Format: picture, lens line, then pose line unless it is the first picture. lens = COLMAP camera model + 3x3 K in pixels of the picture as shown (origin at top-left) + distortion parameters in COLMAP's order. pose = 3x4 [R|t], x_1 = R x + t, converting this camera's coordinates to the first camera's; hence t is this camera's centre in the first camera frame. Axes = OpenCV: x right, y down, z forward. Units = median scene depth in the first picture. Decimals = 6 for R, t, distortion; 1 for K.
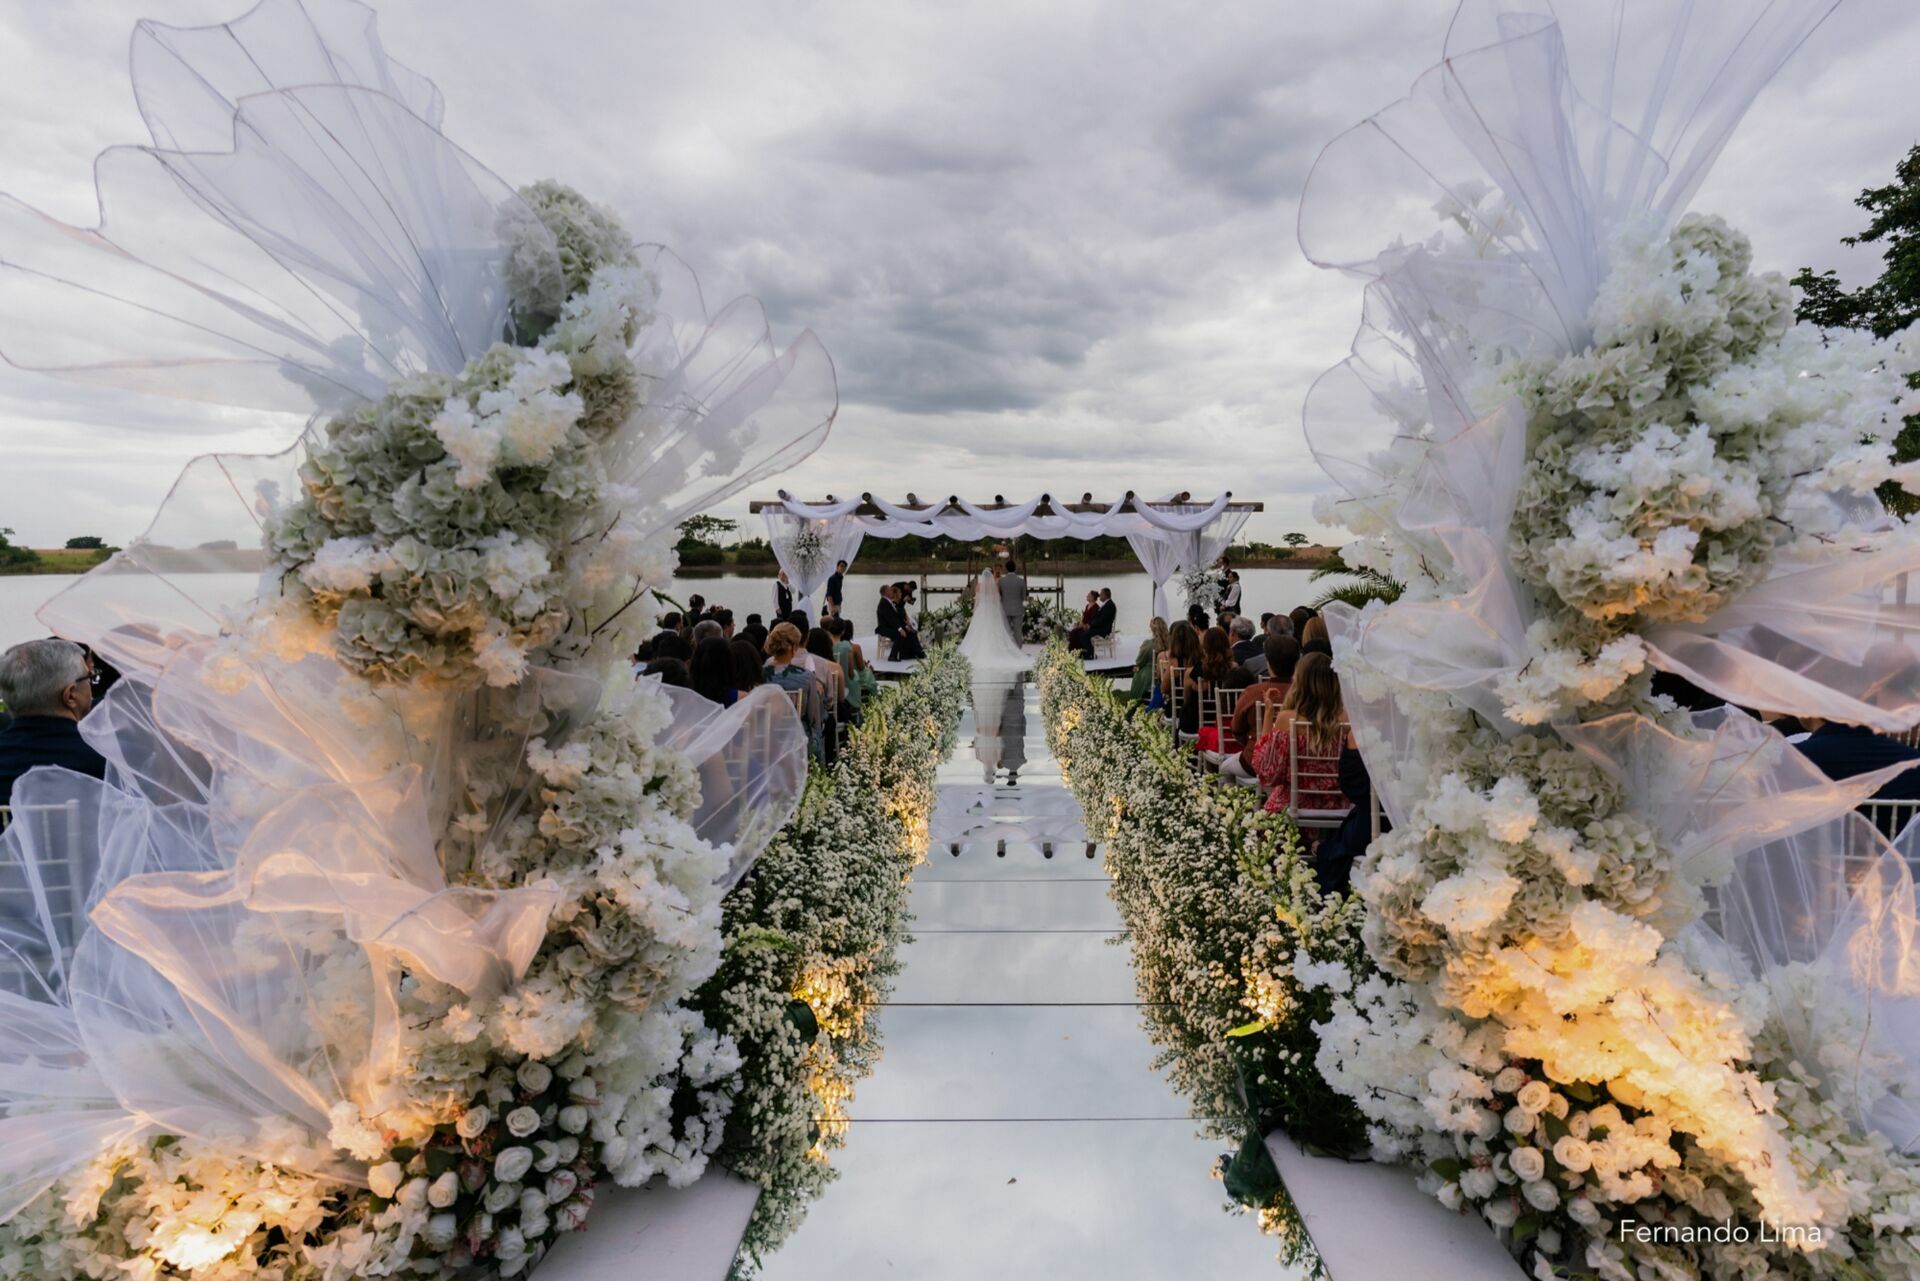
lens RADIAL K [[1091.4, 0, 1006.7], [0, 1091.4, 634.1], [0, 0, 1]] dist [-0.007536, 0.008586]
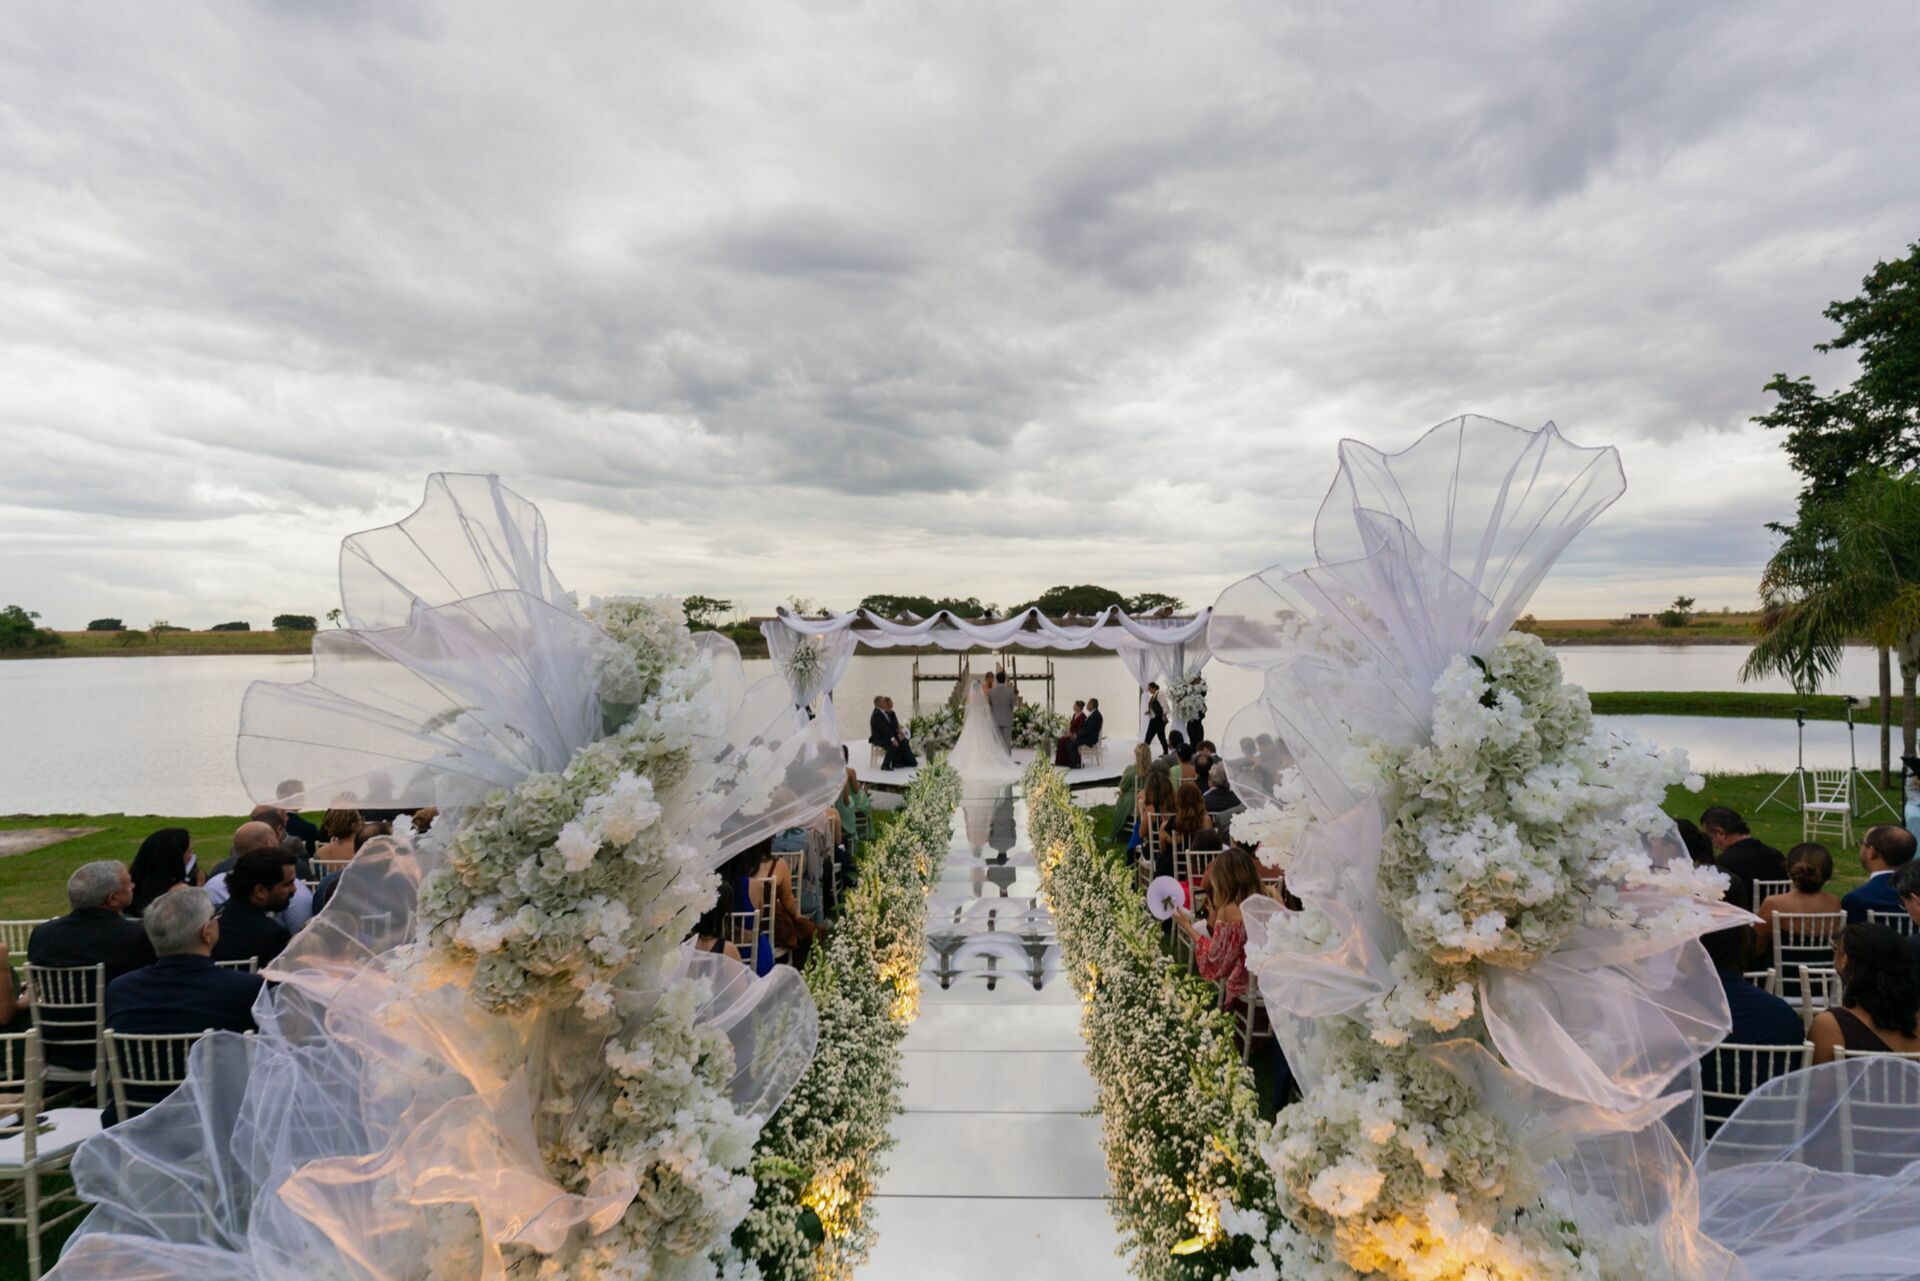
lens RADIAL K [[1091.4, 0, 964.0], [0, 1091.4, 636.6], [0, 0, 1]] dist [-0.007536, 0.008586]
pose [[0.999499, -0.002537, -0.031564, 0.021674], [0.000478, 0.997880, -0.065073, -0.276753], [0.031662, 0.065025, 0.997381, -0.278192]]
